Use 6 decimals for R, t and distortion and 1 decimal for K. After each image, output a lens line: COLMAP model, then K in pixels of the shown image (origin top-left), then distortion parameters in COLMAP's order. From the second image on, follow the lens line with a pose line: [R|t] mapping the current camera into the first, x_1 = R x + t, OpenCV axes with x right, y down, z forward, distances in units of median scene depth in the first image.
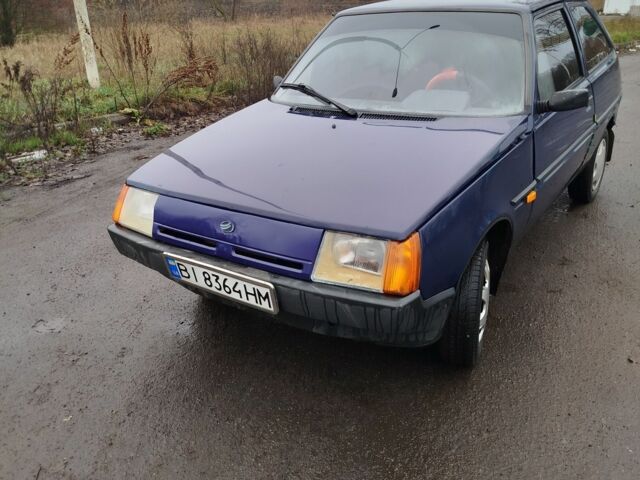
lens RADIAL K [[593.6, 0, 320.0], [0, 593.6, 240.0], [0, 0, 1]] dist [0.080634, -0.010624]
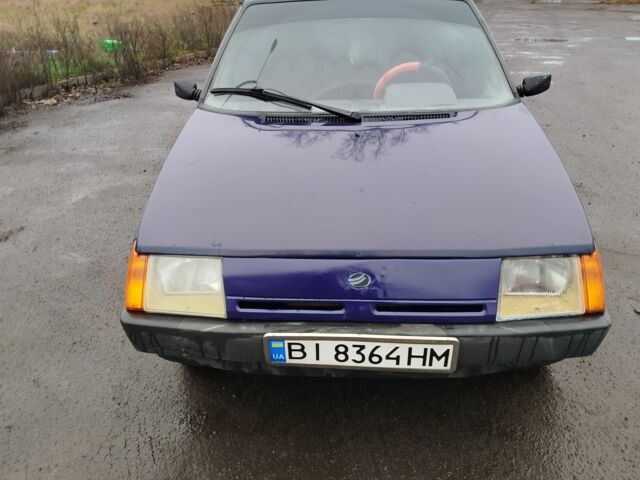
lens RADIAL K [[593.6, 0, 320.0], [0, 593.6, 240.0], [0, 0, 1]] dist [0.080634, -0.010624]
pose [[0.863285, -0.197772, 0.464355, -0.548091], [0.190281, 0.979674, 0.063497, -0.132054], [-0.467475, 0.033542, 0.883370, 0.342273]]
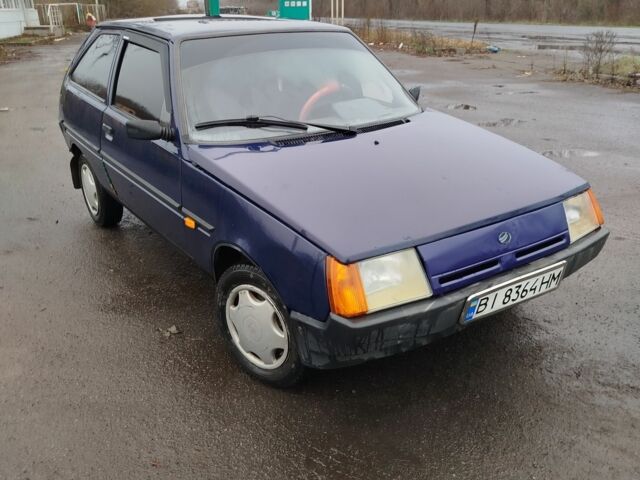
lens RADIAL K [[593.6, 0, 320.0], [0, 593.6, 240.0], [0, 0, 1]] dist [0.080634, -0.010624]
pose [[0.363360, -0.319348, 0.875206, -1.155302], [0.357434, 0.915313, 0.185586, -0.318237], [-0.860355, 0.245394, 0.446735, 0.818247]]
